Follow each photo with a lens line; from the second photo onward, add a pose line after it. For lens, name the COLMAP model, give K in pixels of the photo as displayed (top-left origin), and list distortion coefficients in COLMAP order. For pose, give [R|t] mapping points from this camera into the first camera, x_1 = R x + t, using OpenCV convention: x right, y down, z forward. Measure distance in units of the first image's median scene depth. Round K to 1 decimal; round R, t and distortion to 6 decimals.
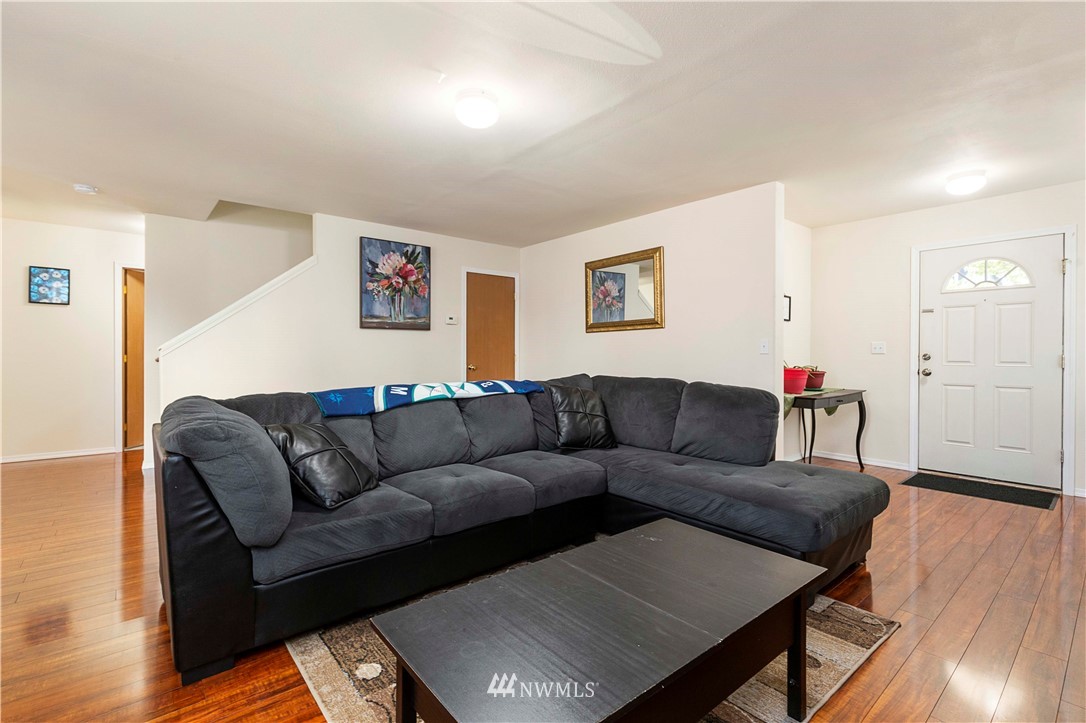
lens RADIAL K [[494.6, 0, 539.6], [0, 494.6, 359.7], [0, 0, 1]] dist [0.005303, 0.000680]
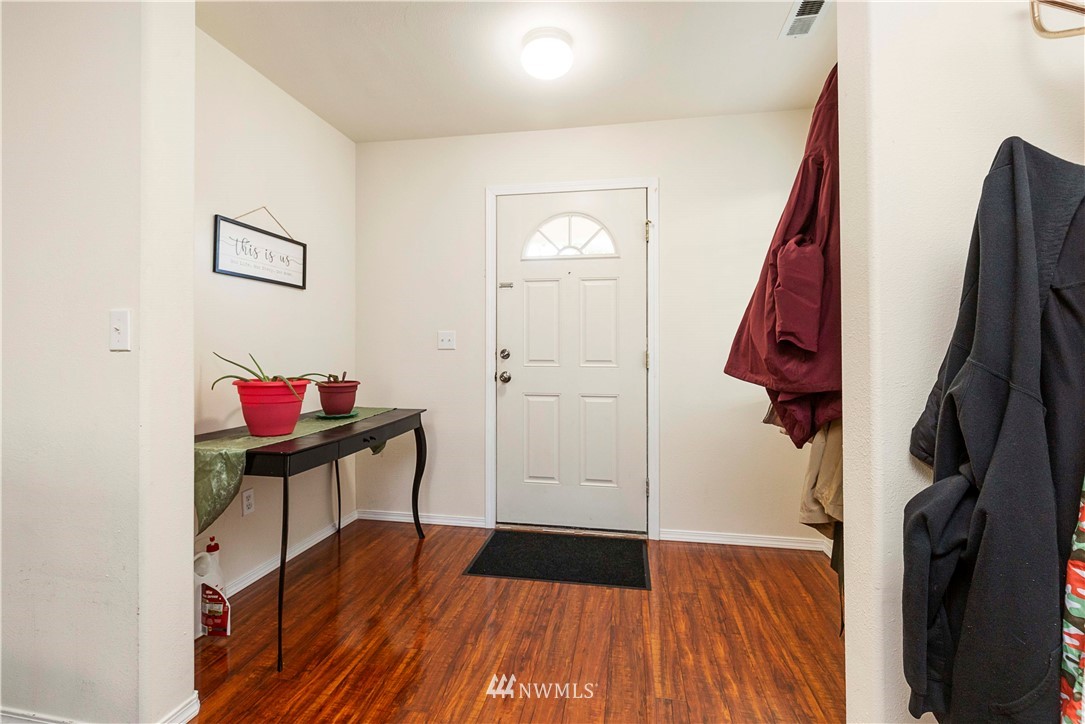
lens RADIAL K [[494.1, 0, 544.1], [0, 494.1, 355.7], [0, 0, 1]] dist [0.005303, 0.000680]
pose [[0.768236, -0.009863, 0.640091, 0.395633], [0.007301, 0.999951, 0.006644, -0.007557], [-0.640125, -0.000431, 0.768271, 0.457024]]
